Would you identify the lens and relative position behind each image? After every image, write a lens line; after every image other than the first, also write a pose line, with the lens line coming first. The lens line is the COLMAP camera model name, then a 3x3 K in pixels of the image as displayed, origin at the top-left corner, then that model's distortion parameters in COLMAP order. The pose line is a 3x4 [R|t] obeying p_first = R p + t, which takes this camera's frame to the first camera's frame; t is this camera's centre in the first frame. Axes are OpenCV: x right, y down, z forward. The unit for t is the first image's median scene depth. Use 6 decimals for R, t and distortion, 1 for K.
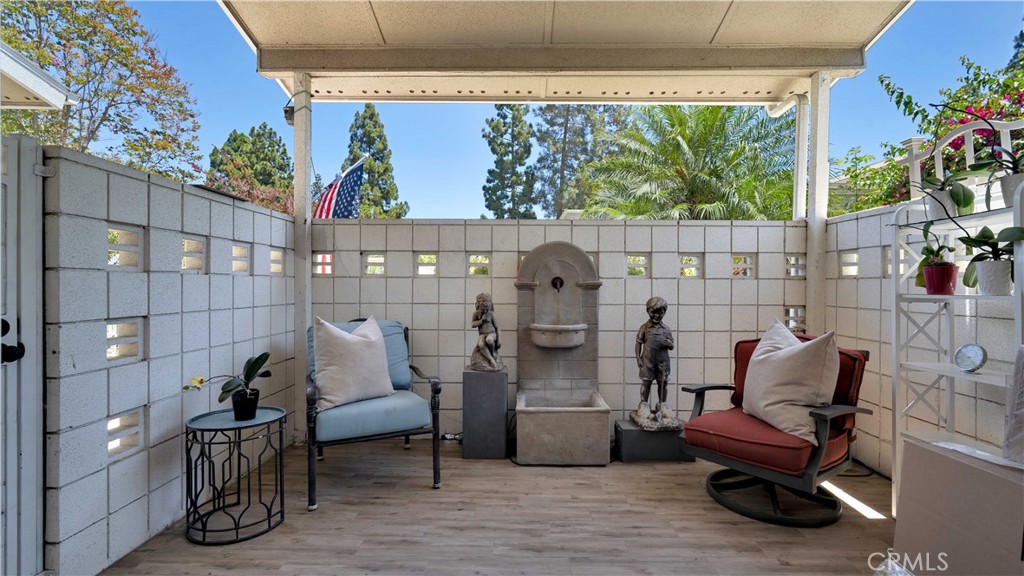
lens RADIAL K [[465.0, 0, 491.7], [0, 465.0, 278.5], [0, 0, 1]] dist [-0.014419, 0.004055]
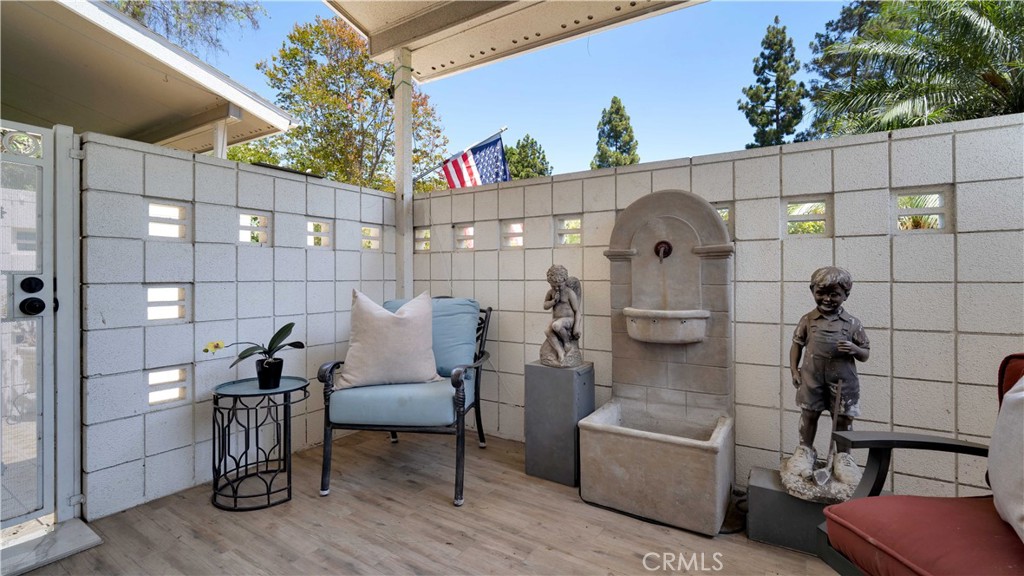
lens RADIAL K [[445.3, 0, 511.7], [0, 445.3, 270.5], [0, 0, 1]] dist [-0.014727, 0.005738]
pose [[0.856353, -0.011624, -0.516261, 0.289892], [0.009349, 0.999932, -0.007005, 0.043136], [0.516307, 0.001172, 0.856403, 0.315064]]
